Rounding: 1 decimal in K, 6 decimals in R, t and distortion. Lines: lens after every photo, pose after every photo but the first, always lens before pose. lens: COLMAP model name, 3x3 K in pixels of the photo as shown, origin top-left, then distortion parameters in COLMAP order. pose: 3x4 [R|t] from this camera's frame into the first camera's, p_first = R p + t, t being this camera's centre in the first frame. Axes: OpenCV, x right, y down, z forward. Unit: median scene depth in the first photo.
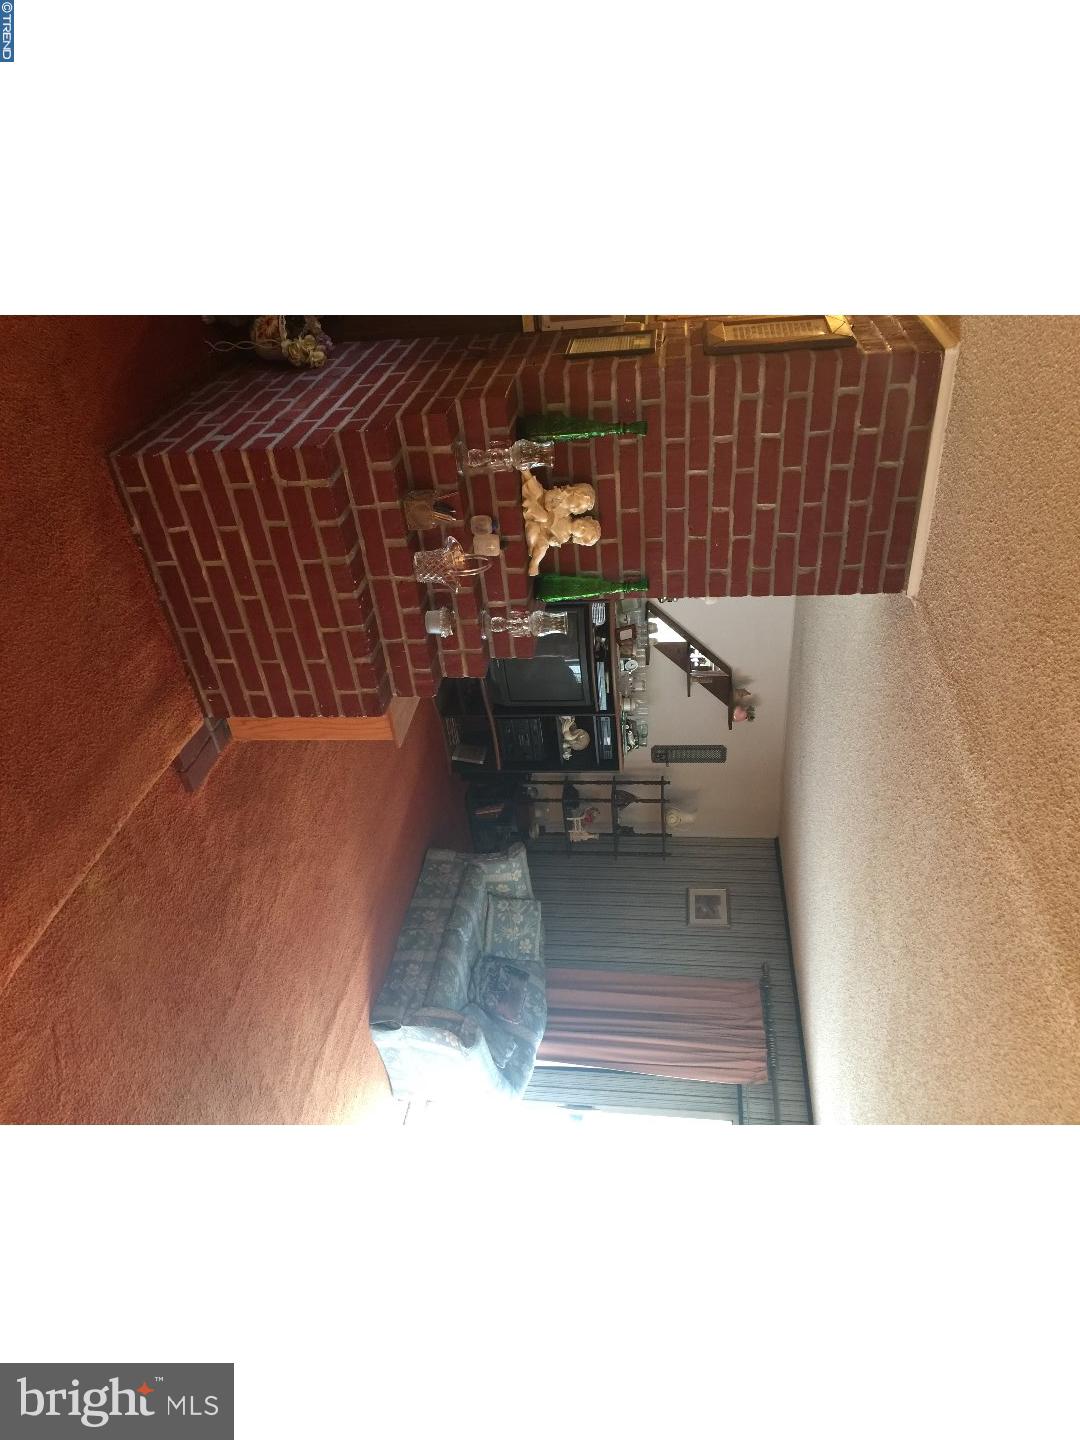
lens RADIAL K [[900.0, 0, 546.7], [0, 900.0, 720.9], [0, 0, 1]] dist [0.032812, 0.000244]
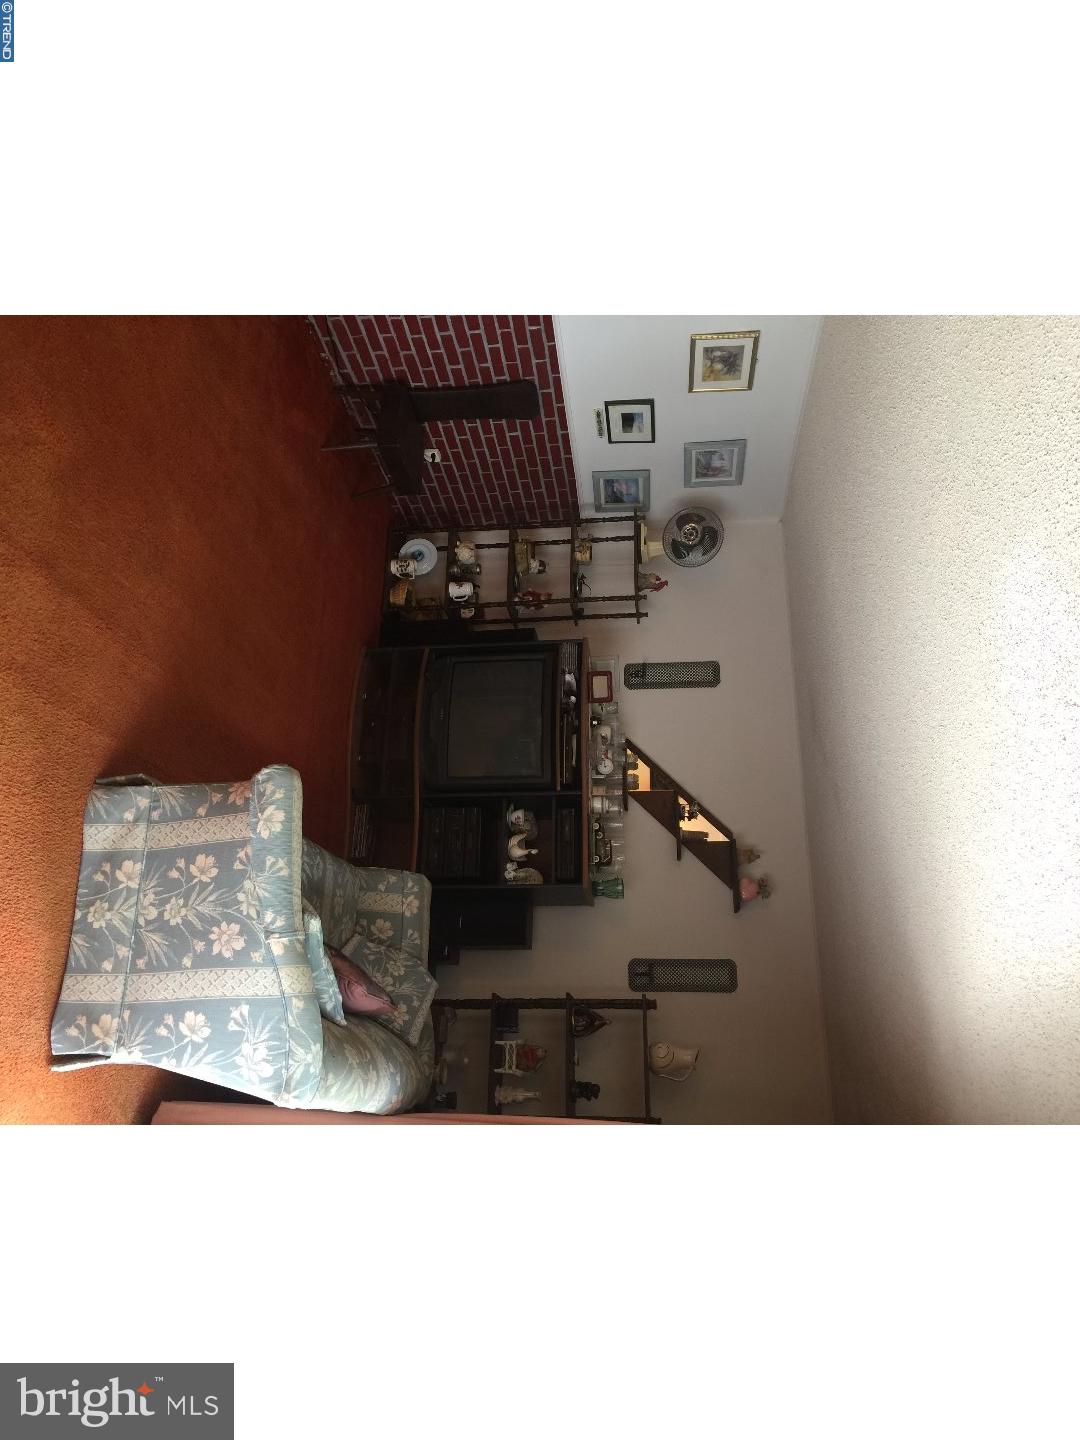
lens RADIAL K [[900.0, 0, 546.7], [0, 900.0, 720.9], [0, 0, 1]] dist [0.032812, 0.000244]
pose [[0.993600, 0.101625, -0.049312, 0.072737], [-0.096084, 0.530856, -0.841997, 0.568265], [-0.059390, 0.841346, 0.537223, 0.498690]]
